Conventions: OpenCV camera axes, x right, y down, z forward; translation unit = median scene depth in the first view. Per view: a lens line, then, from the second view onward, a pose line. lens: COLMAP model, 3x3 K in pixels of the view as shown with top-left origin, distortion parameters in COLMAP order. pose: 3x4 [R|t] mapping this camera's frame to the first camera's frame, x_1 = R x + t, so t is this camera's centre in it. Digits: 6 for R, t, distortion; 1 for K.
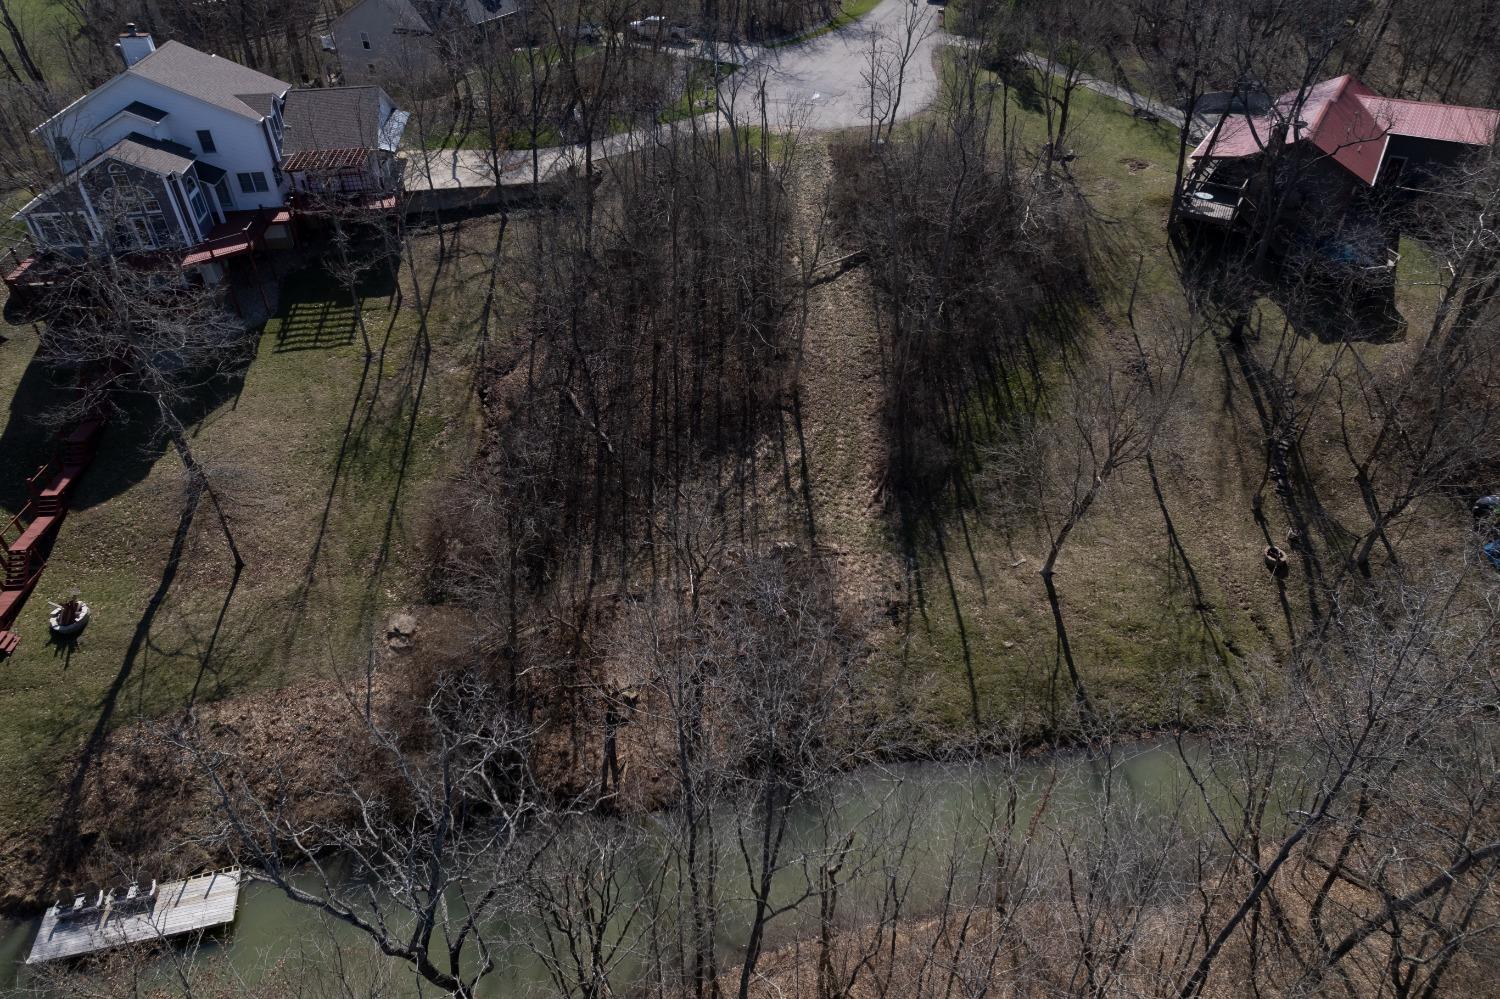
lens RADIAL K [[963.7, 0, 753.7], [0, 963.7, 501.0], [0, 0, 1]] dist [-0.075873, 0.069482]
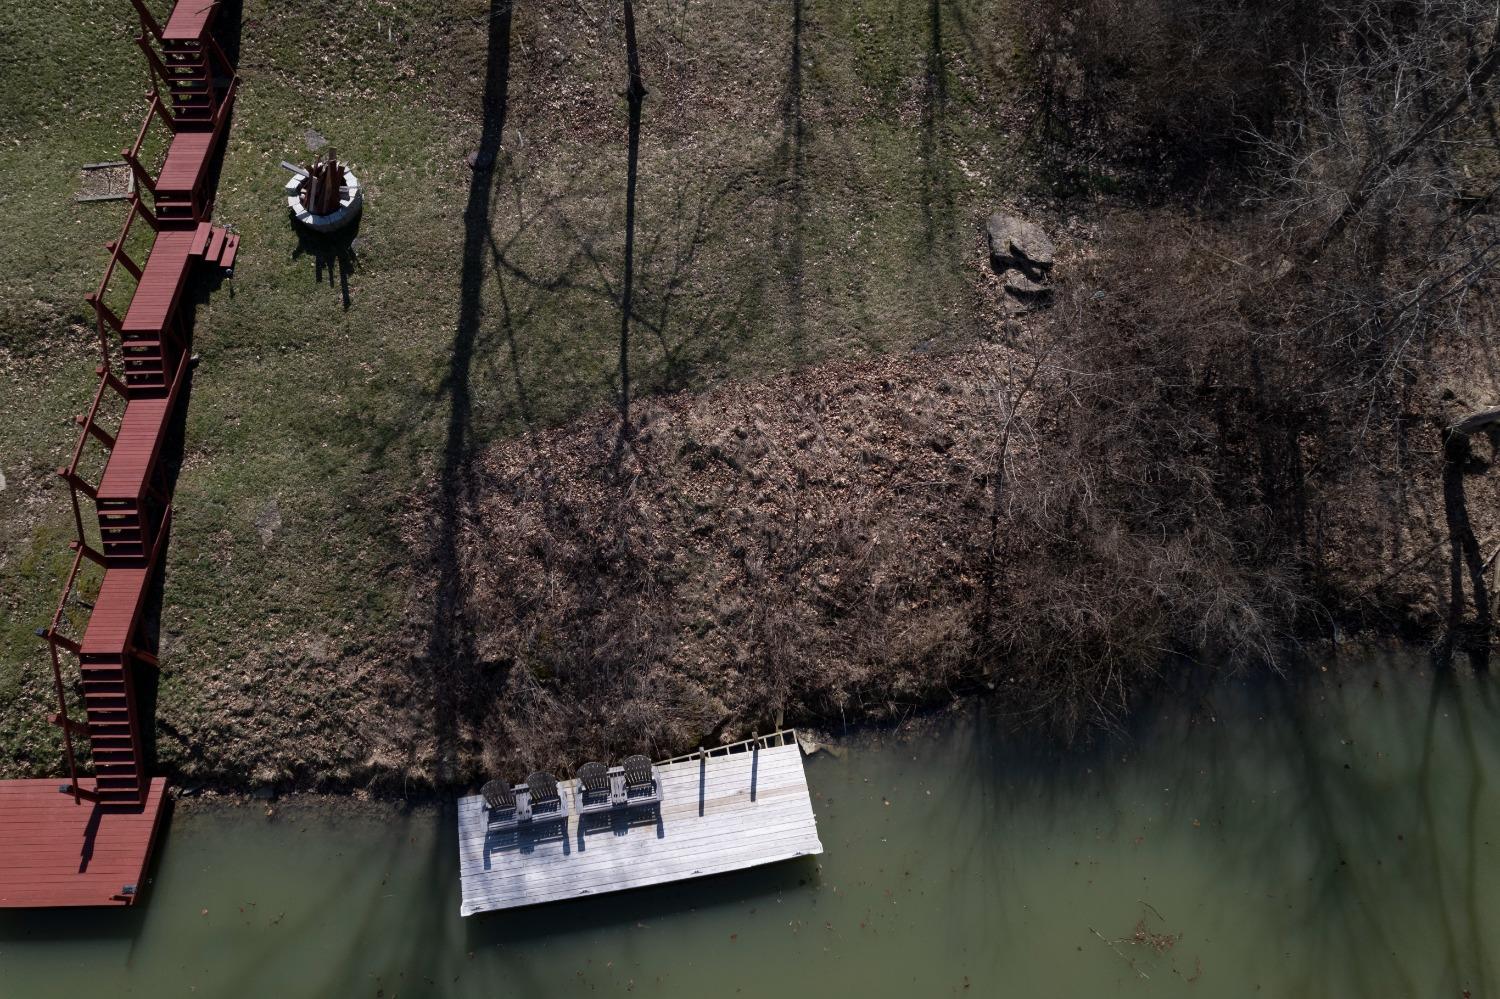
lens RADIAL K [[963.7, 0, 753.7], [0, 963.7, 501.0], [0, 0, 1]] dist [-0.075873, 0.069482]
pose [[0.997828, 0.058158, -0.030934, -0.445614], [-0.038939, 0.899525, 0.435130, 0.041119], [0.053132, -0.432981, 0.899836, 0.471855]]
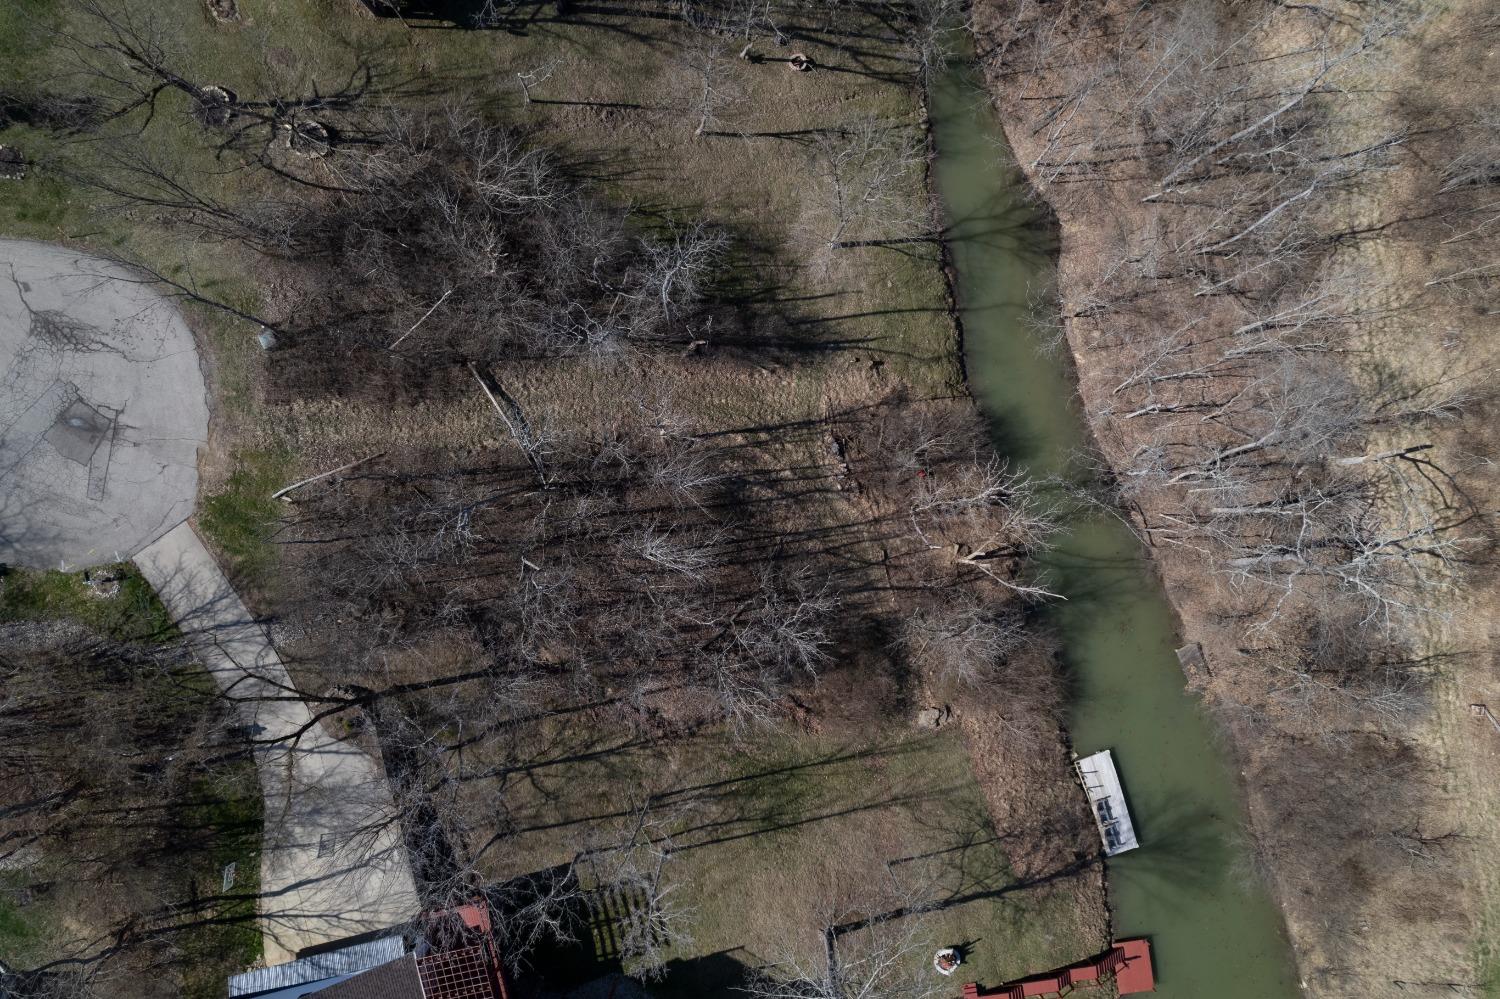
lens RADIAL K [[945.9, 0, 757.2], [0, 945.9, 507.2], [0, 0, 1]] dist [-0.084726, 0.076741]
pose [[-0.067059, -0.997725, 0.006953, -0.050727], [0.613603, -0.035744, 0.788805, -1.007515], [-0.786762, 0.057163, 0.614604, 0.318931]]
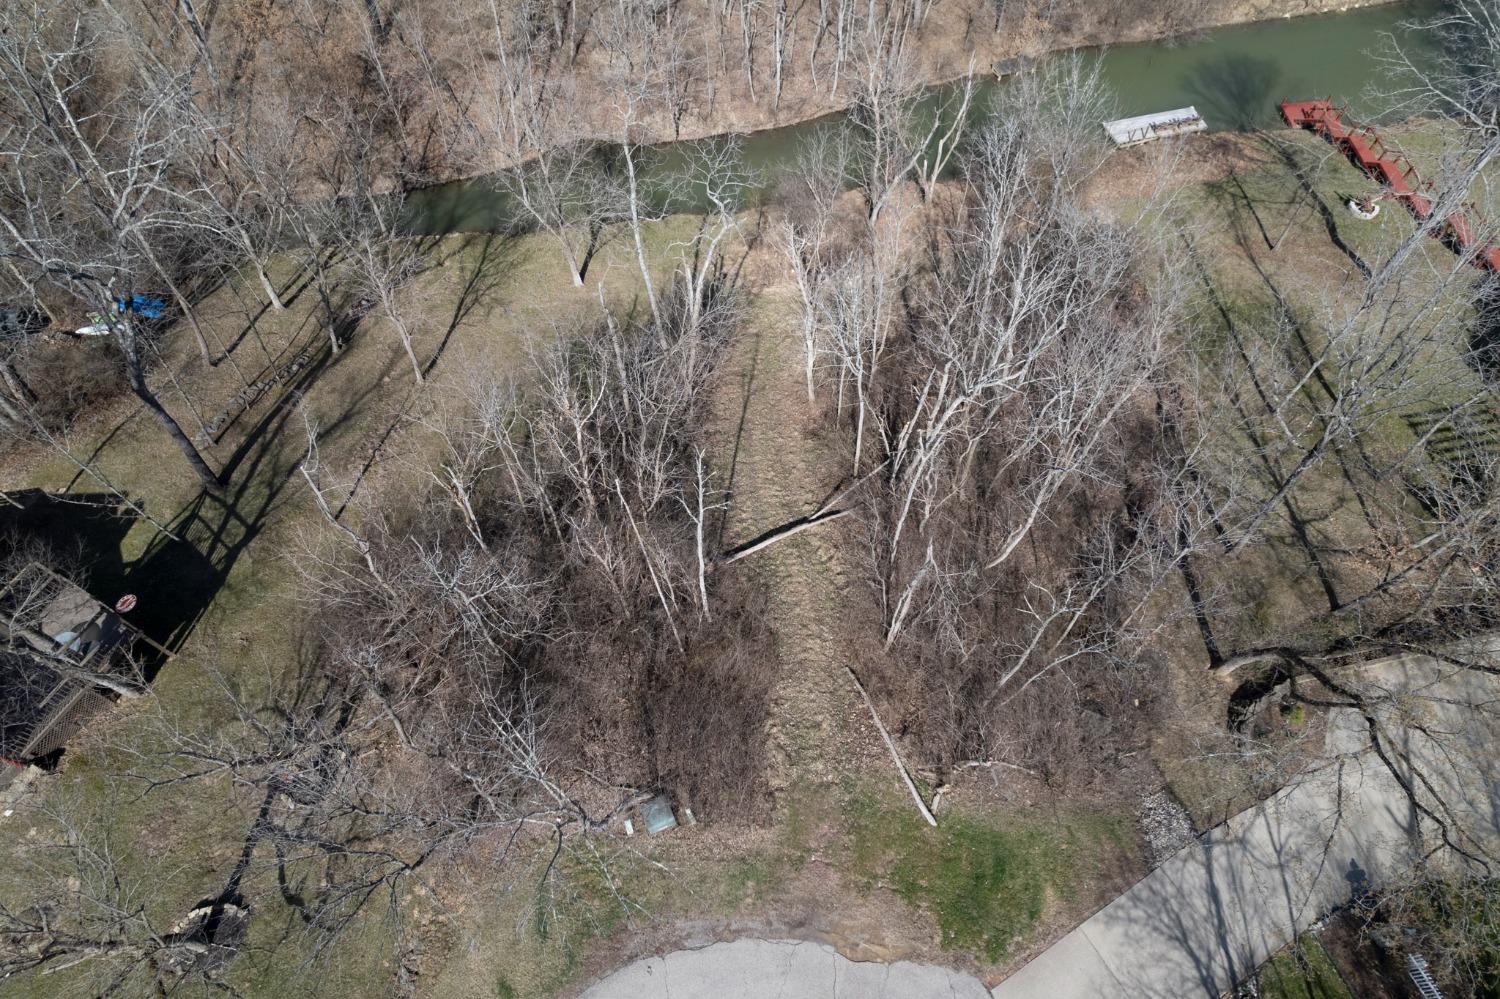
lens RADIAL K [[963.7, 0, 753.7], [0, 963.7, 501.0], [0, 0, 1]] dist [-0.075873, 0.069482]
pose [[-0.999475, 0.027327, -0.017396, 0.126722], [-0.020835, -0.131071, 0.991154, -1.089611], [0.024806, 0.990996, 0.131571, 1.112337]]
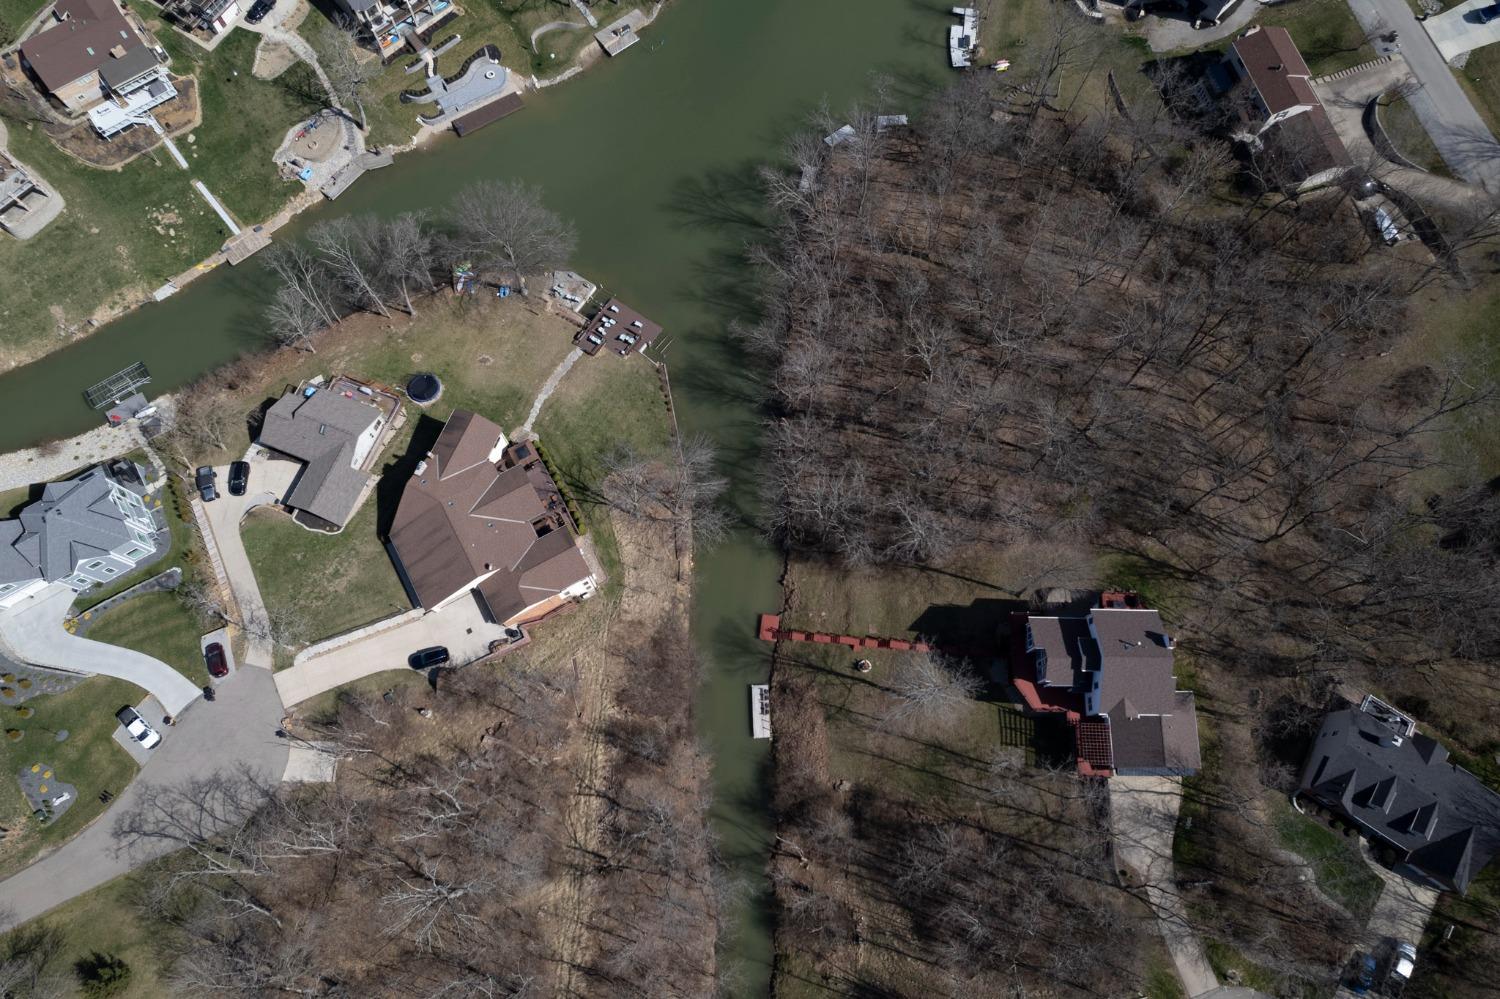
lens RADIAL K [[945.1, 0, 750.0], [0, 945.1, 503.5], [0, 0, 1]] dist [-0.071982, 0.062097]
pose [[-0.199588, 0.932223, -0.301869, -0.235888], [-0.602982, 0.125986, 0.787744, -1.810976], [0.772384, 0.339246, 0.536968, -0.882503]]
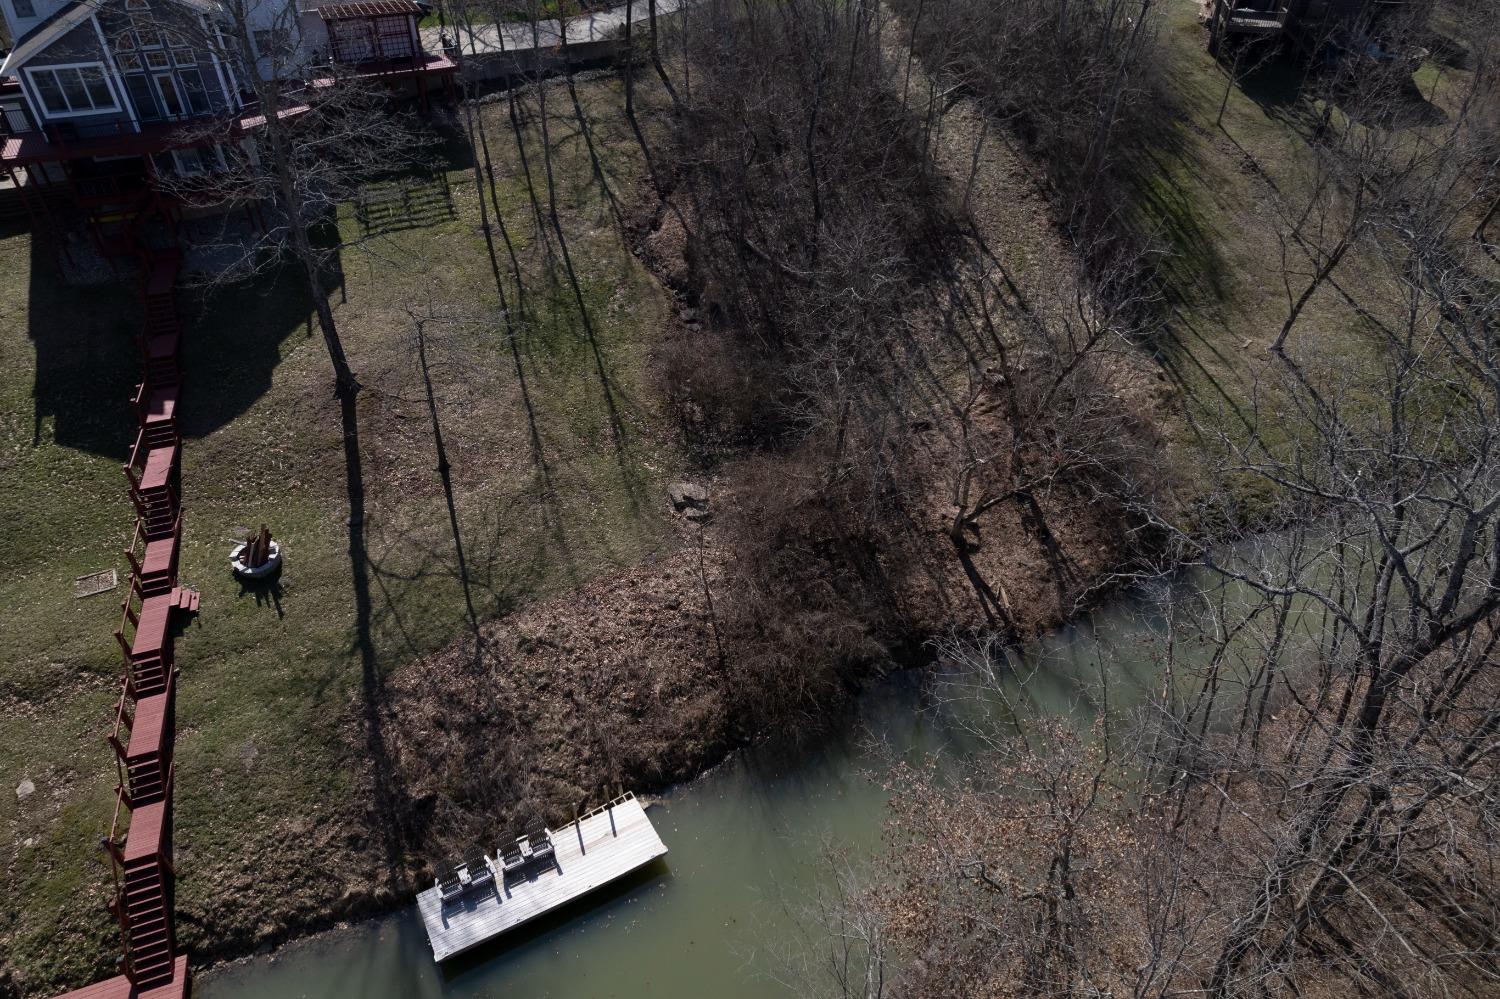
lens RADIAL K [[963.7, 0, 753.7], [0, 963.7, 501.0], [0, 0, 1]] dist [-0.075873, 0.069482]
pose [[0.960054, -0.169556, 0.222590, -0.465587], [0.169375, 0.985348, 0.020046, 0.120305], [-0.222727, 0.018456, 0.974706, 0.163751]]
